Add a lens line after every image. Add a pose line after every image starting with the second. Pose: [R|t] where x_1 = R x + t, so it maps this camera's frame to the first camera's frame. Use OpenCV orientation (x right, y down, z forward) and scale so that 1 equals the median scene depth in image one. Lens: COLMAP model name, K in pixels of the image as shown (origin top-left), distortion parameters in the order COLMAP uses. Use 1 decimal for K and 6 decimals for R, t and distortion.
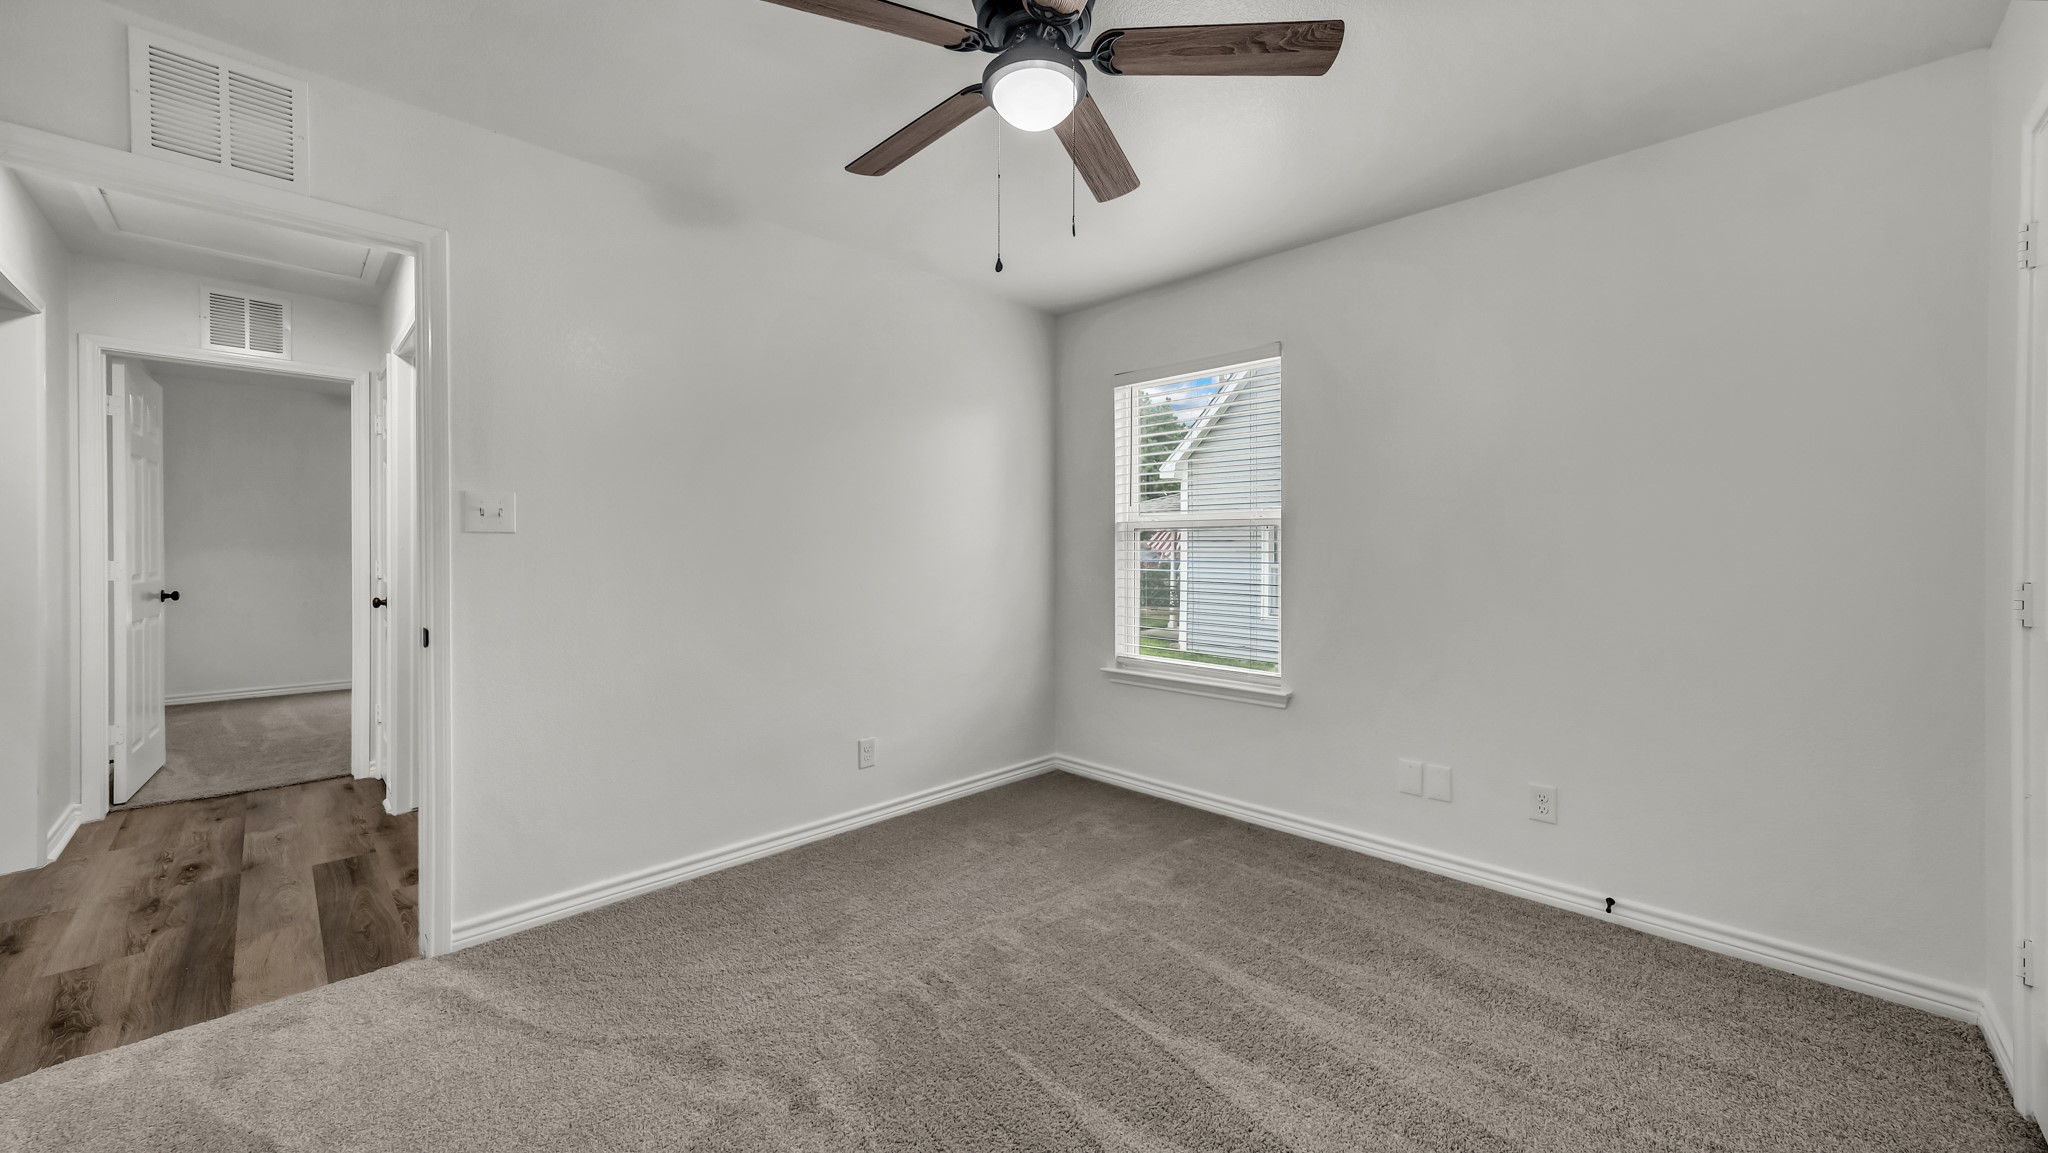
lens RADIAL K [[754.6, 0, 1018.0], [0, 754.6, 554.2], [0, 0, 1]] dist [0.000713, -0.000031]
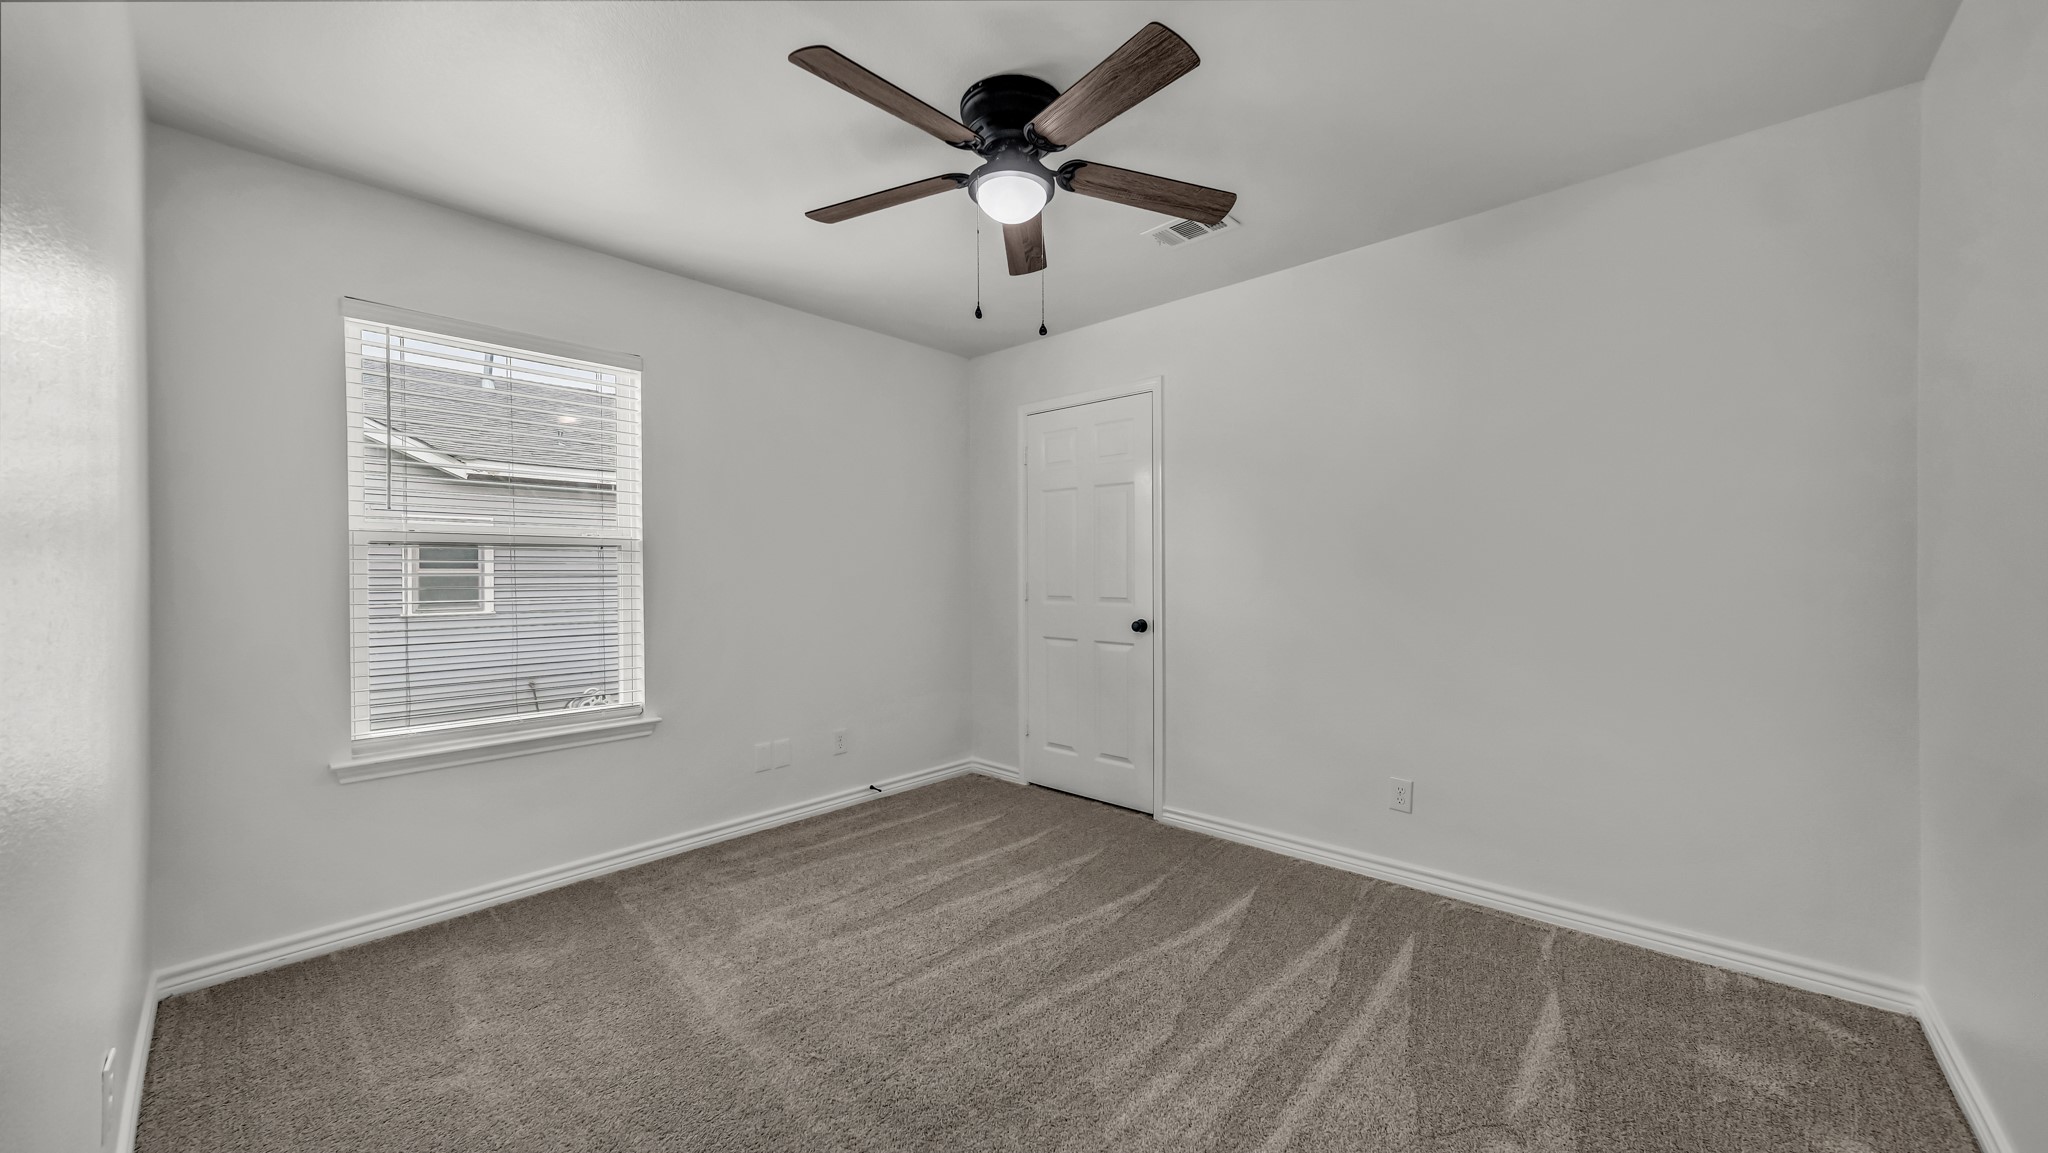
lens RADIAL K [[735.4, 0, 1024.0], [0, 735.4, 576.5], [0, 0, 1]] dist [0.001450, 0.000058]
pose [[-0.046227, -0.008686, 0.998893, -2.108130], [0.001365, 0.999961, 0.008758, -0.030077], [-0.998930, 0.001768, -0.046214, 1.909771]]
